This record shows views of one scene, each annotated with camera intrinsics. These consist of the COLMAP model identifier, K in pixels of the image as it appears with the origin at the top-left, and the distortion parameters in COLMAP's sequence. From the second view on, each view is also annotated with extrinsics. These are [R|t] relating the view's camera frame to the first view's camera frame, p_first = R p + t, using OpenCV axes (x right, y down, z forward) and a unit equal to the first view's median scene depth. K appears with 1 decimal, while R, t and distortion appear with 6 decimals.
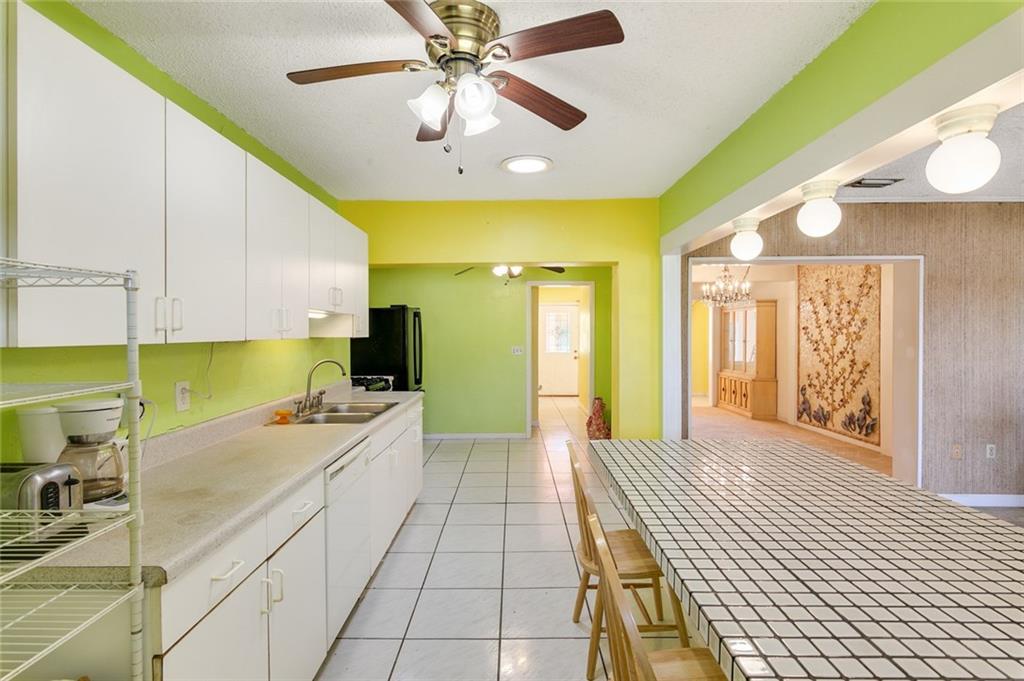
lens RADIAL K [[501.5, 0, 508.5], [0, 501.5, 338.0], [0, 0, 1]] dist [0.011181, -0.002108]
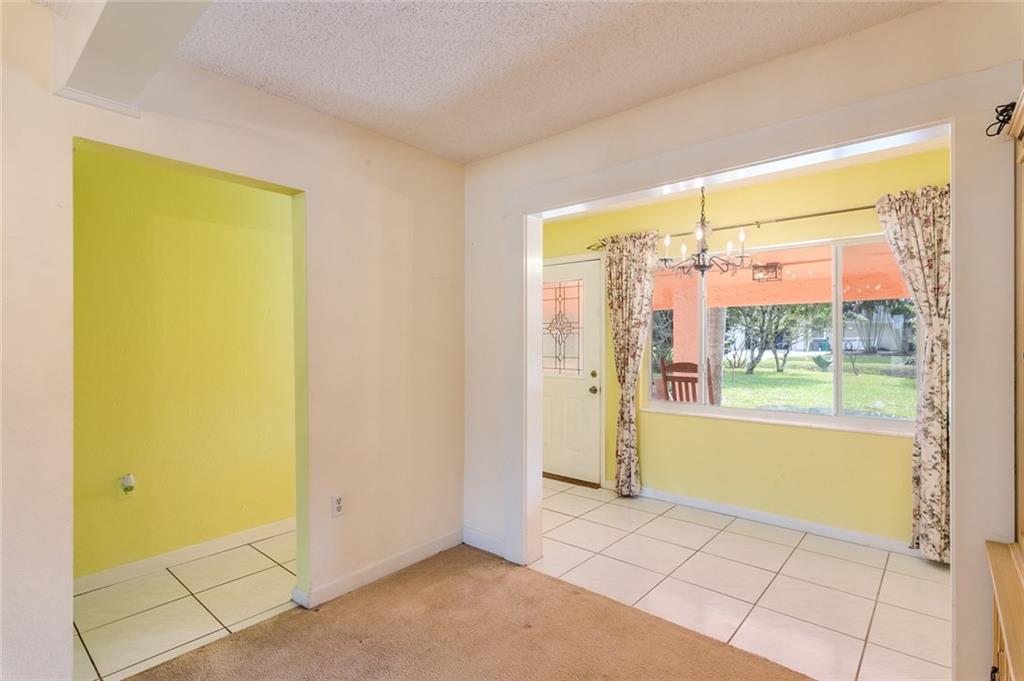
lens RADIAL K [[501.5, 0, 508.1], [0, 501.5, 342.5], [0, 0, 1]] dist [0.011181, -0.002108]
pose [[0.767298, 0.007413, -0.641248, 0.535115], [-0.010115, 0.999949, -0.000543, 0.003025], [0.641211, 0.006903, 0.767333, 1.014775]]
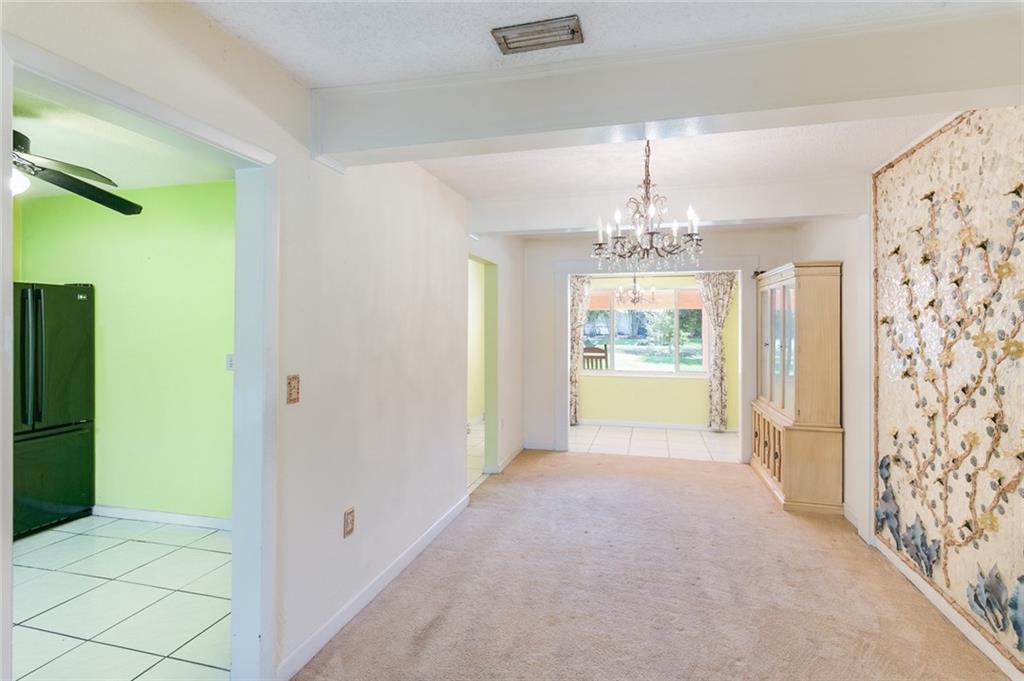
lens RADIAL K [[501.5, 0, 532.2], [0, 501.5, 321.8], [0, 0, 1]] dist [0.011181, -0.002108]
pose [[0.970144, 0.003261, -0.242506, 0.432921], [-0.007500, 0.999835, -0.016559, -0.010521], [0.242412, 0.017883, 0.970008, 0.556488]]
